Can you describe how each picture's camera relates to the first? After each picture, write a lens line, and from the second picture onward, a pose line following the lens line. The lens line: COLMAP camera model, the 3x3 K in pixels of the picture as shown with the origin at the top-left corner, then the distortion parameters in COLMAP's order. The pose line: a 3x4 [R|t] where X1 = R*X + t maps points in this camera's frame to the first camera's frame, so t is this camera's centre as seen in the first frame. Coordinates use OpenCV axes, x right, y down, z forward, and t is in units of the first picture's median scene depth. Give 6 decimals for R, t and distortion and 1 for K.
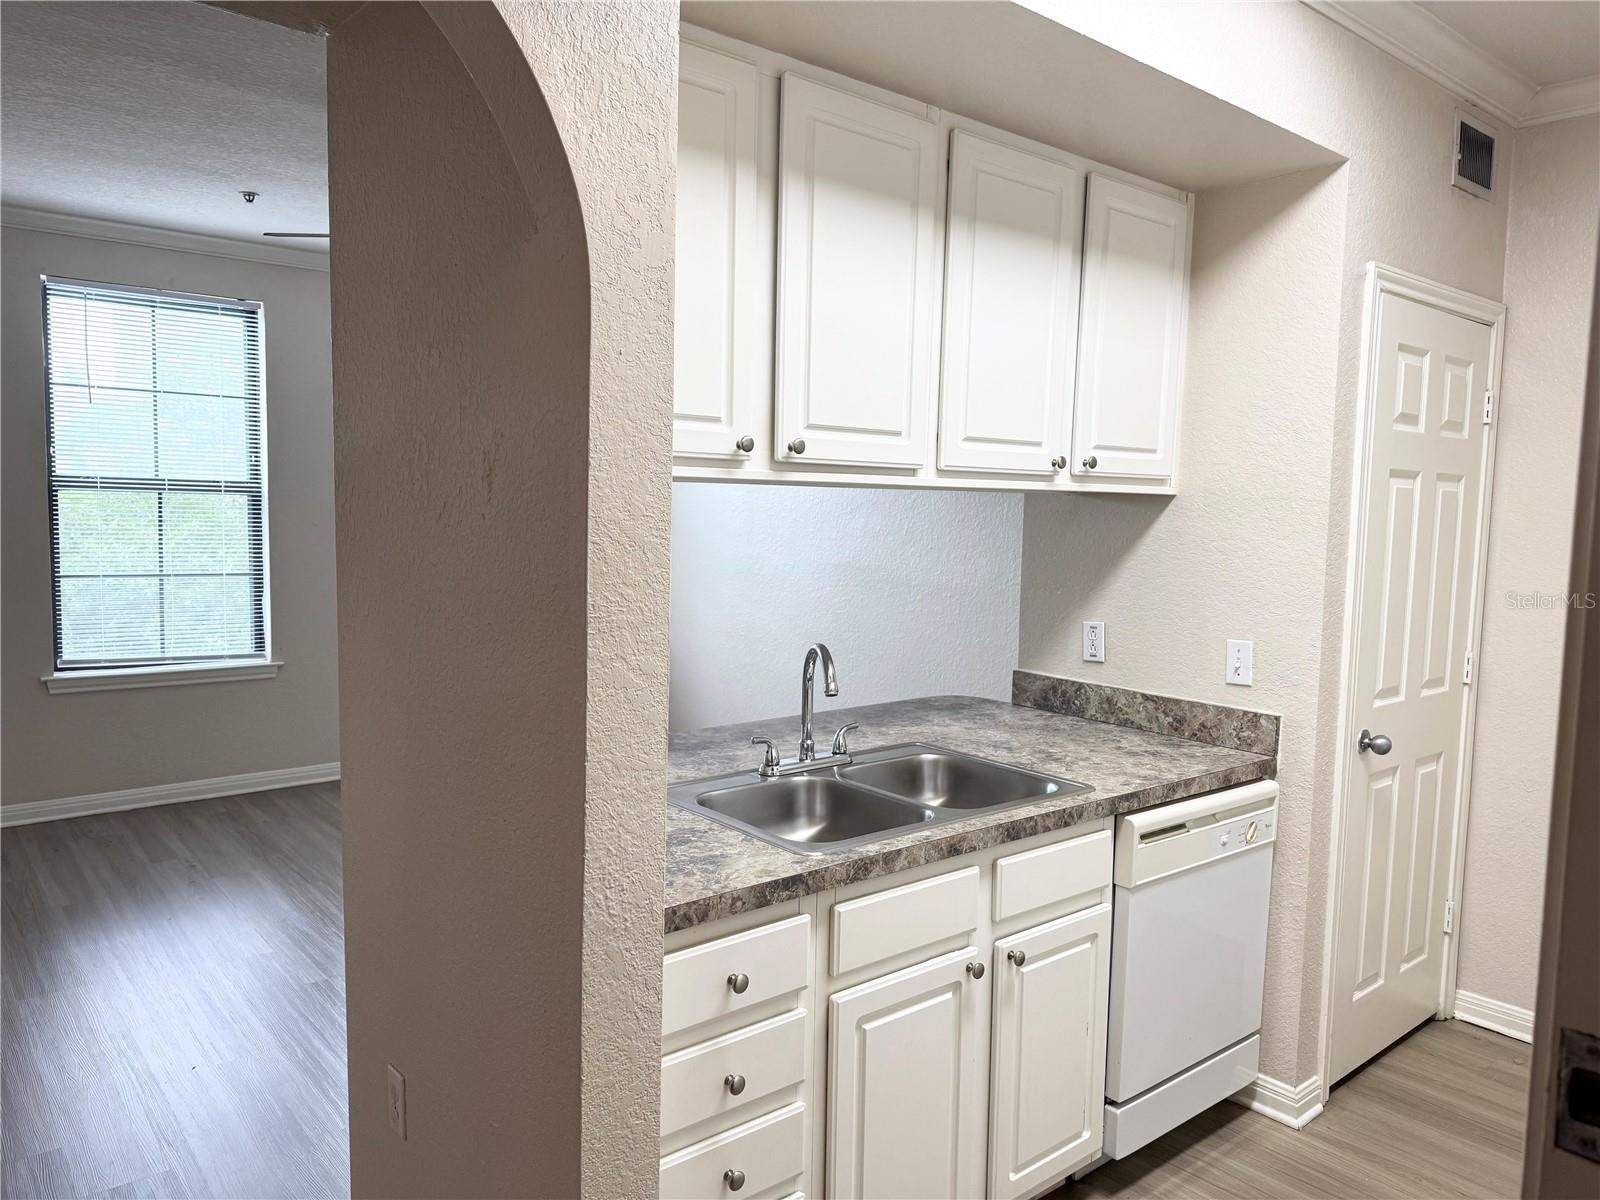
lens RADIAL K [[1134.2, 0, 790.3], [0, 1134.2, 598.4], [0, 0, 1]] dist [0.076327, -0.091394]
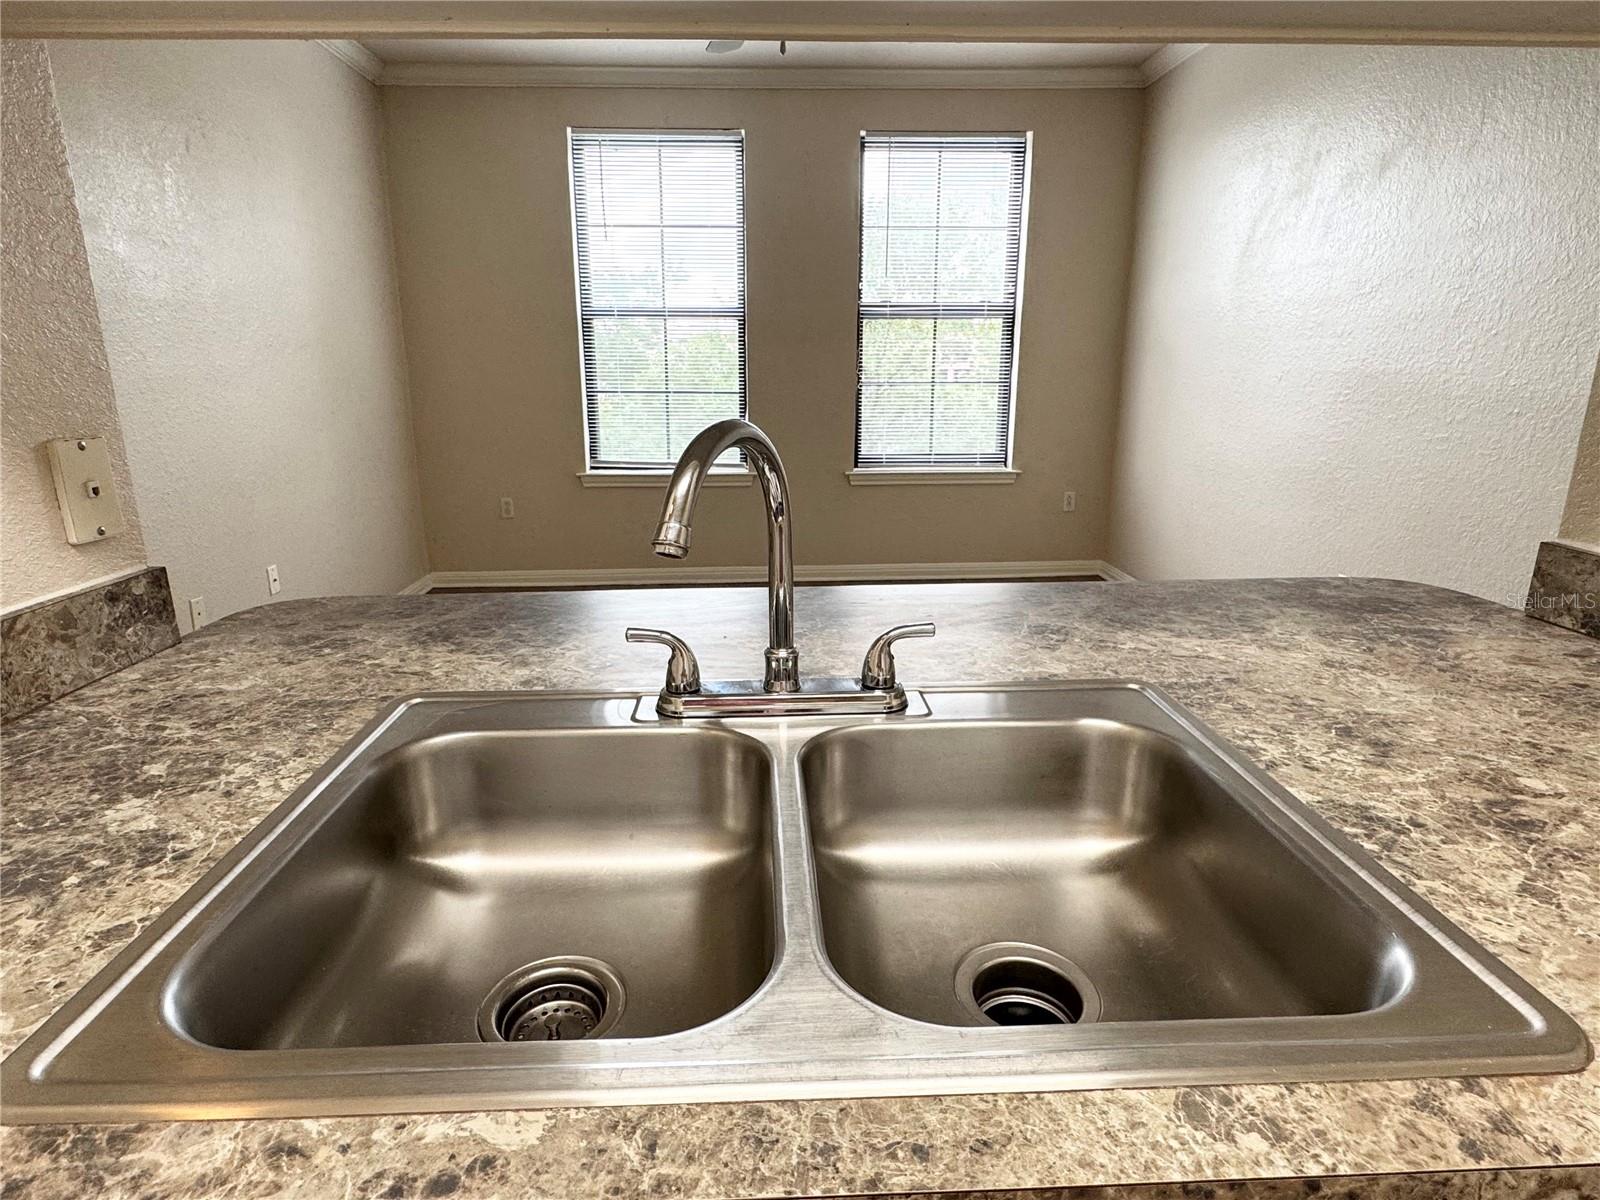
lens RADIAL K [[863.2, 0, 786.9], [0, 863.2, 601.5], [0, 0, 1]] dist [-0.005383, -0.000904]
pose [[0.796326, 0.137757, -0.588972, 0.198742], [-0.030348, 0.981593, 0.188557, 0.039152], [0.604106, -0.132279, 0.785849, 0.678550]]
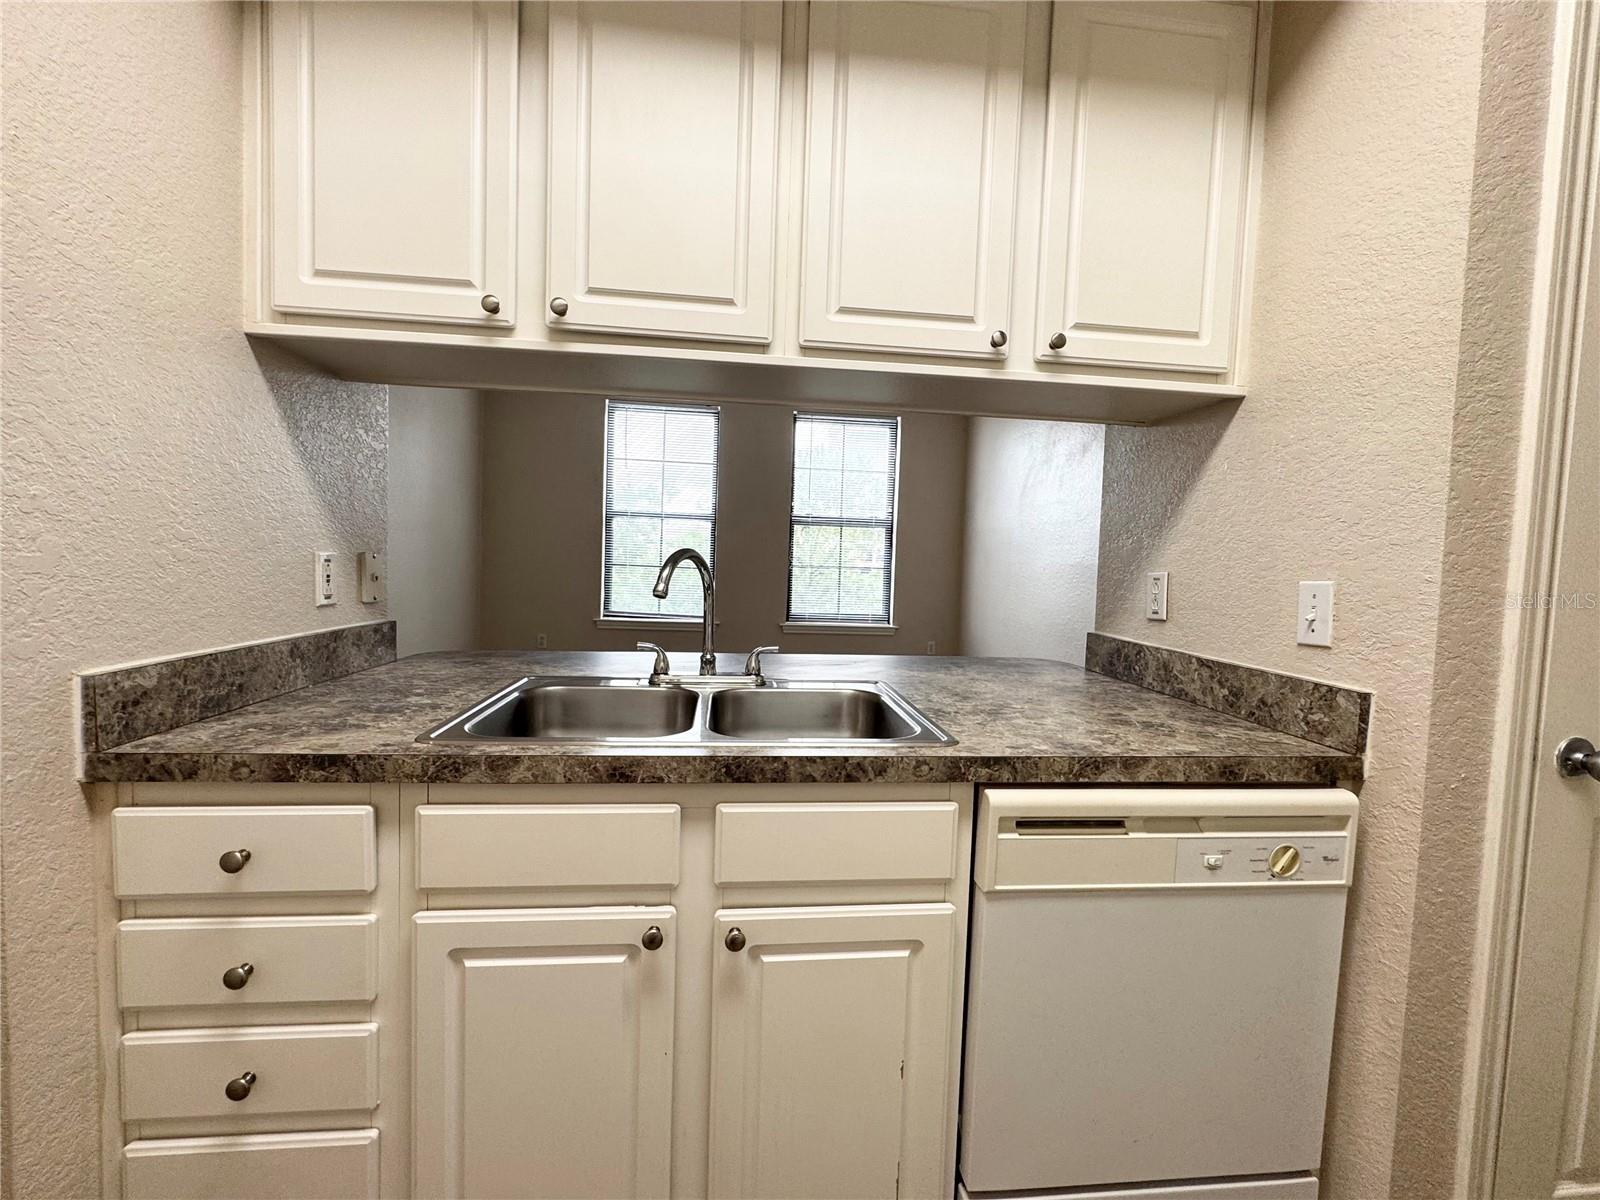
lens RADIAL K [[678.9, 0, 797.5], [0, 678.9, 599.9], [0, 0, 1]] dist [-0.009379, 0.002232]
pose [[0.834254, 0.039121, -0.549991, 0.368914], [-0.062682, 0.997742, -0.024110, 0.080093], [0.547806, 0.054589, 0.834823, 0.508395]]
